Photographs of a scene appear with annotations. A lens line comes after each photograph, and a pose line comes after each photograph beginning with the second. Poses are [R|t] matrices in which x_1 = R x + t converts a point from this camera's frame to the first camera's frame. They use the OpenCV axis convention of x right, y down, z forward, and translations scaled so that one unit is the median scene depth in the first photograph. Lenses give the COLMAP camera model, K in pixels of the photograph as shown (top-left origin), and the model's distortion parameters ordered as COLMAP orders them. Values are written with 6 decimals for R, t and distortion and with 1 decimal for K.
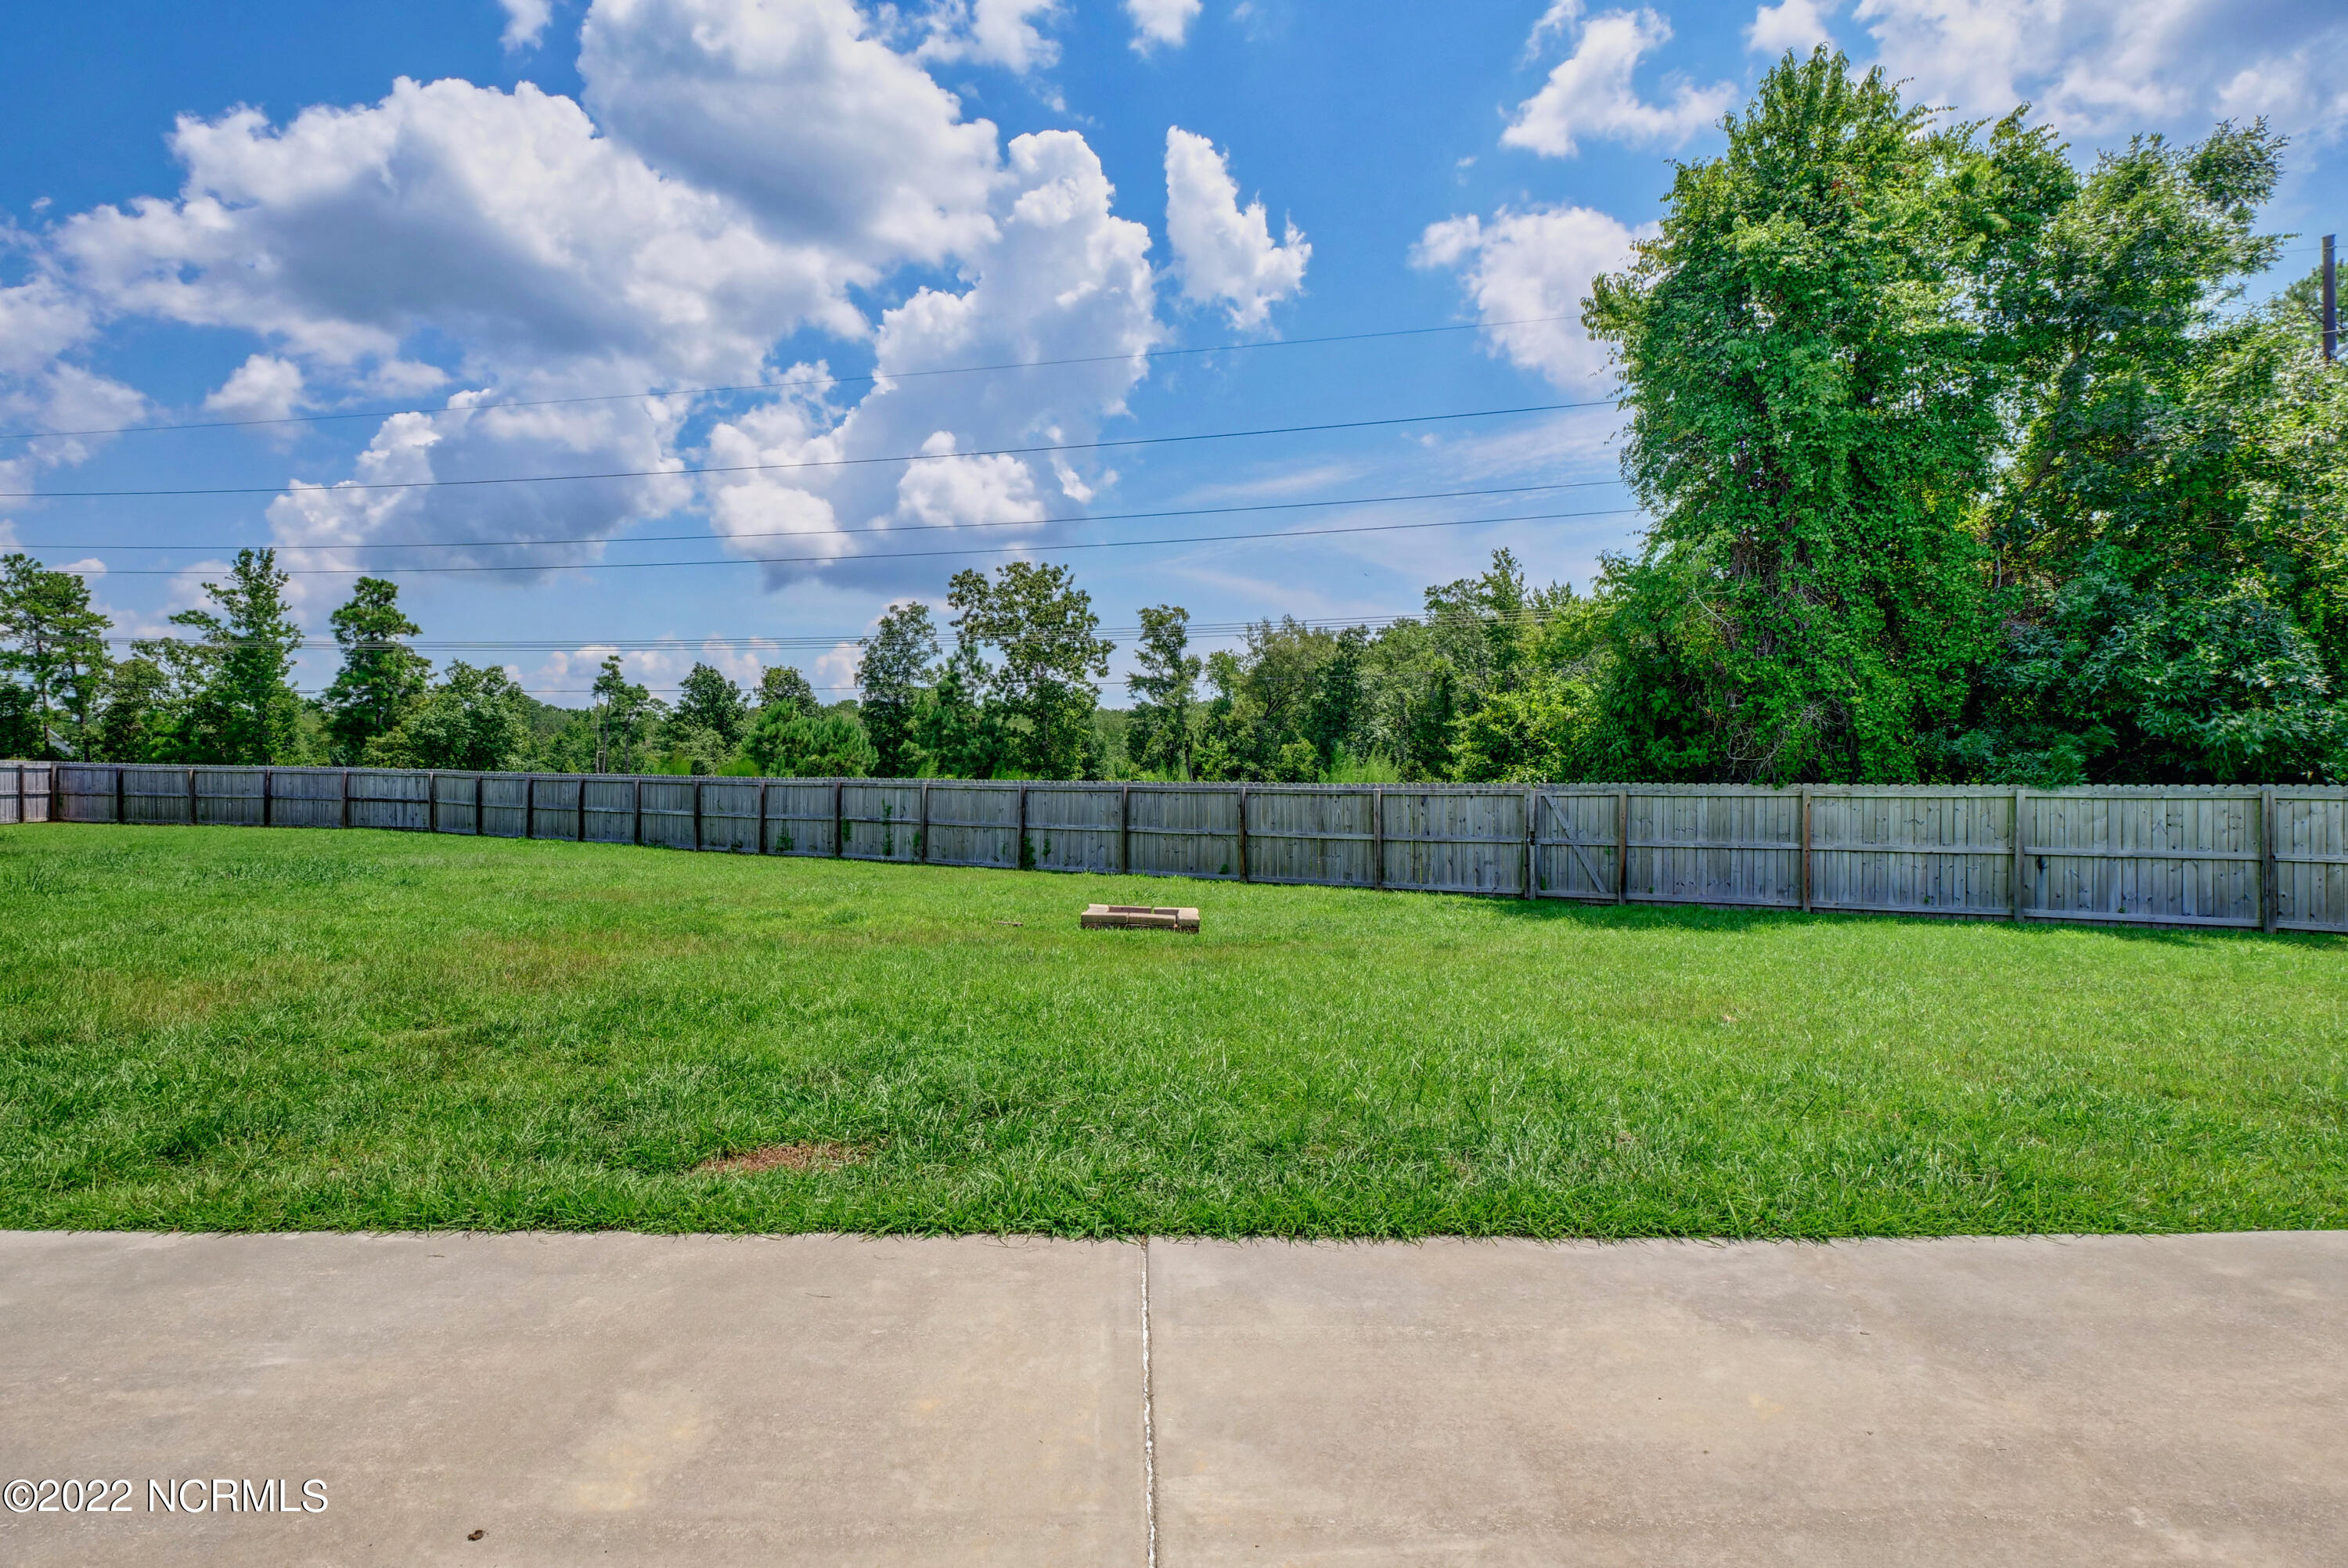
lens RADIAL K [[1137.7, 0, 1184.6], [0, 1137.7, 807.3], [0, 0, 1]] dist [-0.006467, -0.004478]
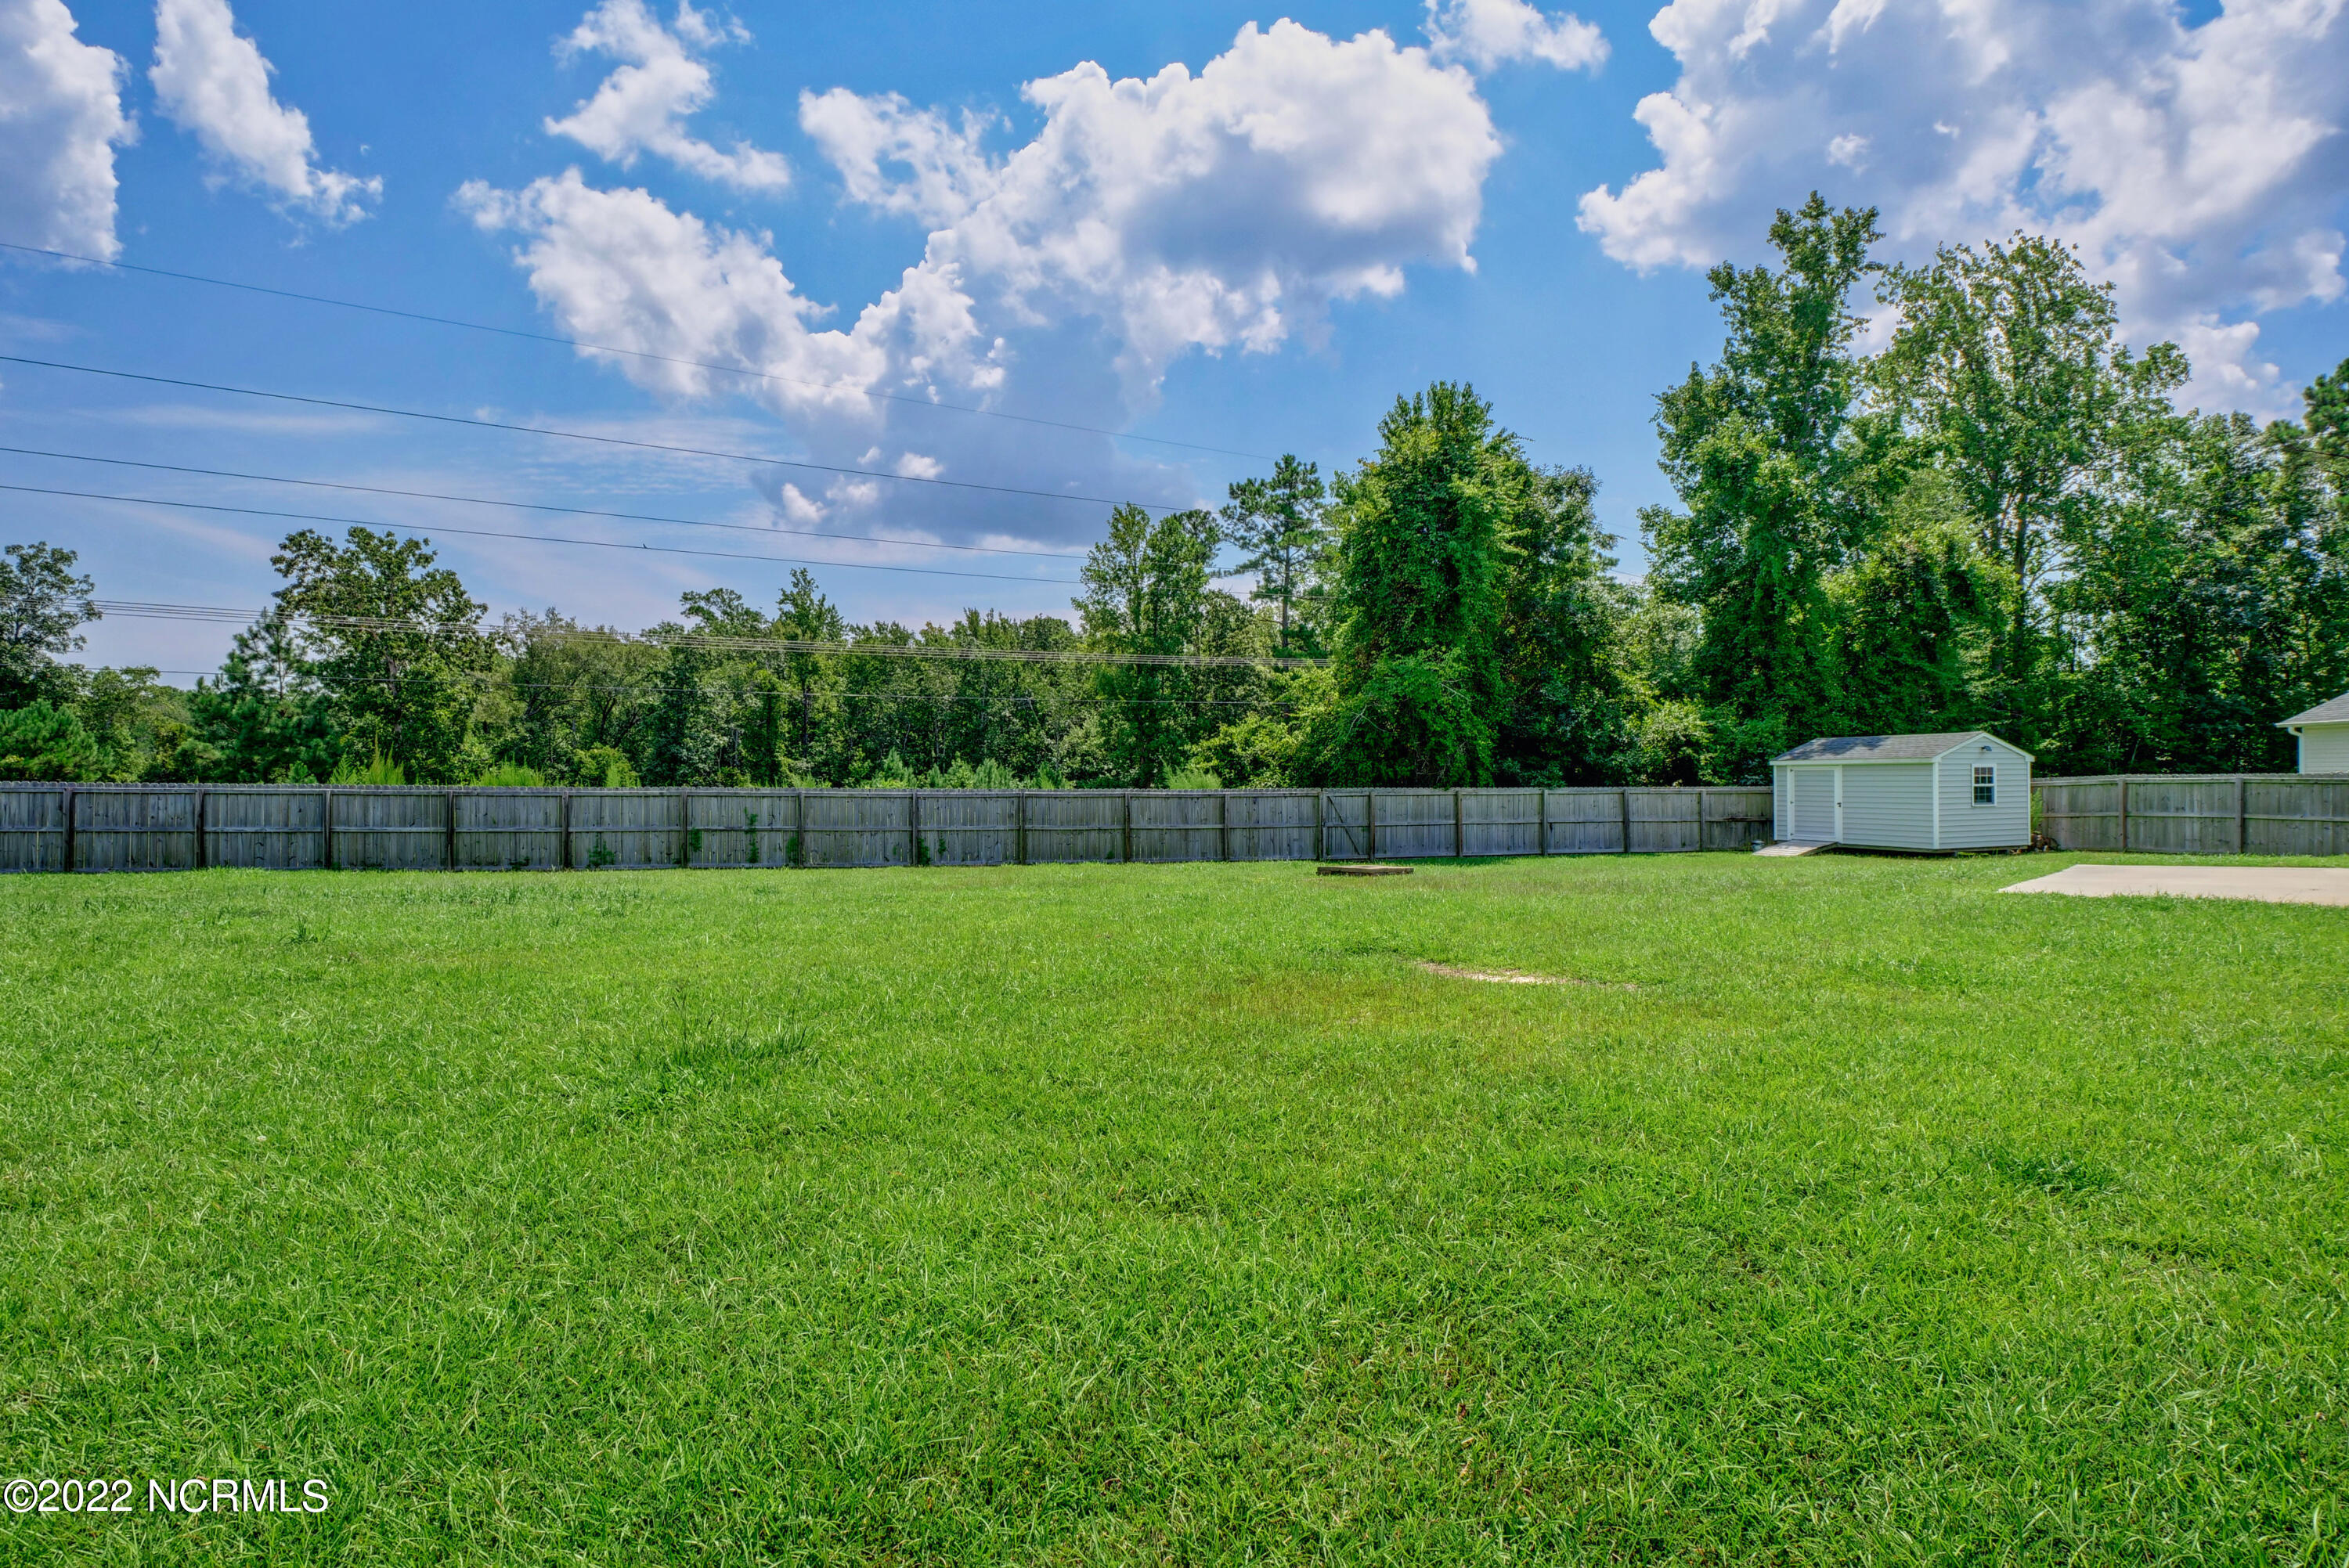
lens RADIAL K [[1138.2, 0, 1165.0], [0, 1138.2, 785.7], [0, 0, 1]] dist [-0.006467, -0.004478]
pose [[0.723119, -0.003715, 0.690714, -1.058271], [0.020543, 0.999659, -0.016131, -0.003794], [-0.690418, 0.025854, 0.722948, -0.001046]]
